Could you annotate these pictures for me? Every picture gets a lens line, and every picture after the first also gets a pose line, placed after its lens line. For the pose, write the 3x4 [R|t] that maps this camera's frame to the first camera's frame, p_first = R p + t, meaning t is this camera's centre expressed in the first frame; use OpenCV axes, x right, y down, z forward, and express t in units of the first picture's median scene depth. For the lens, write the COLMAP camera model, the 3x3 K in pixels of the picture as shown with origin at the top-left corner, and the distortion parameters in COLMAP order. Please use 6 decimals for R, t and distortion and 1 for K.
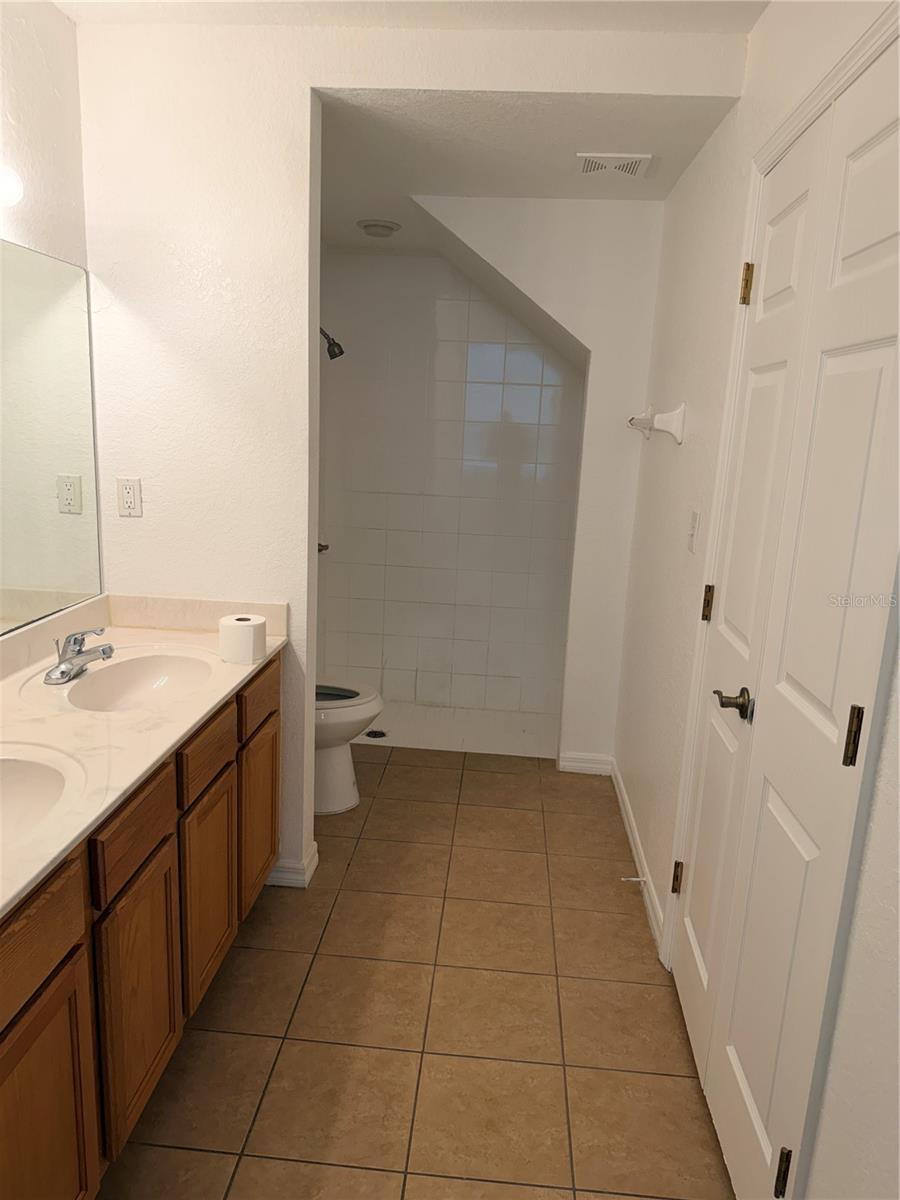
lens RADIAL K [[887.9, 0, 446.3], [0, 887.9, 624.7], [0, 0, 1]] dist [0.105081, -0.002407]
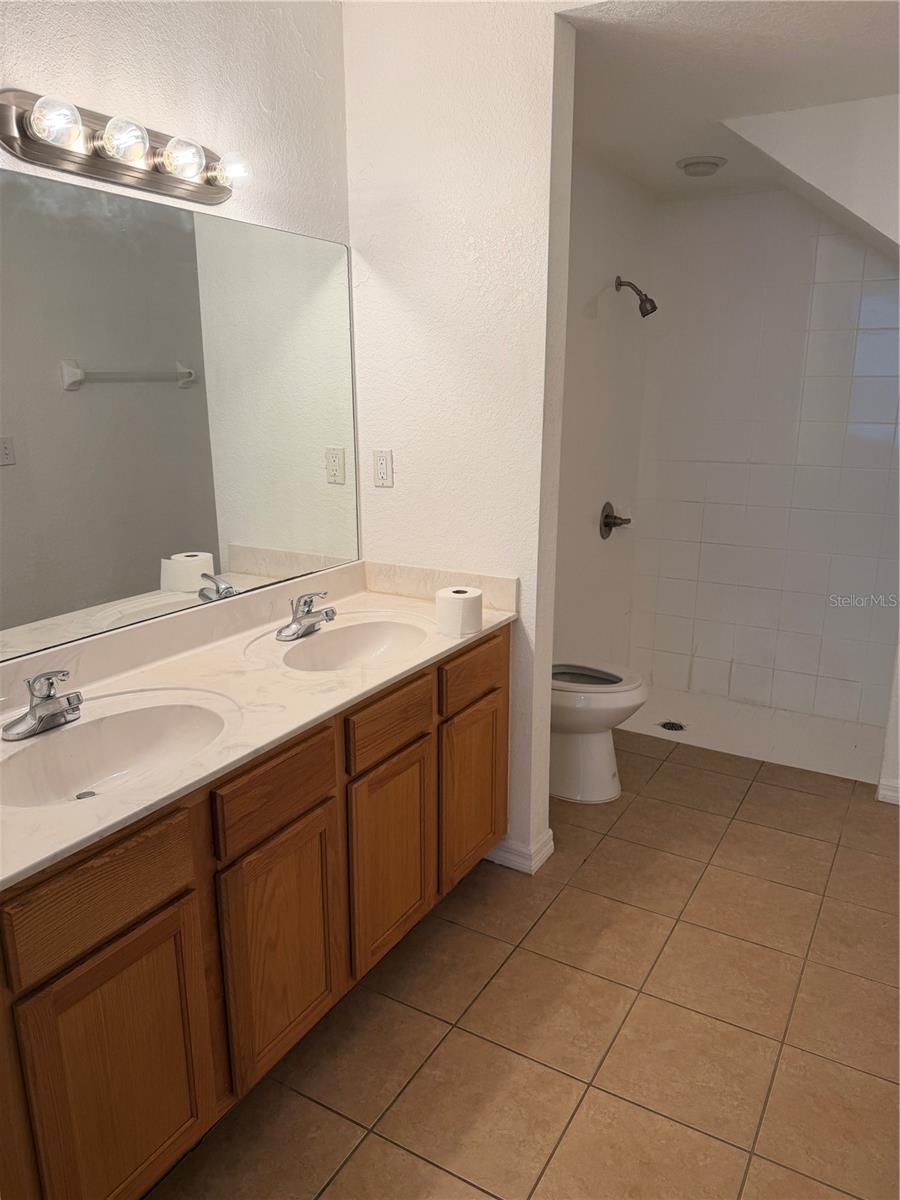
lens RADIAL K [[878.7, 0, 453.4], [0, 878.7, 622.0], [0, 0, 1]] dist [0.142560, -0.111120]
pose [[0.906283, 0.073559, -0.416222, 0.170200], [-0.064453, 0.997274, 0.035908, -0.006764], [0.417729, -0.005716, 0.908554, 0.120228]]
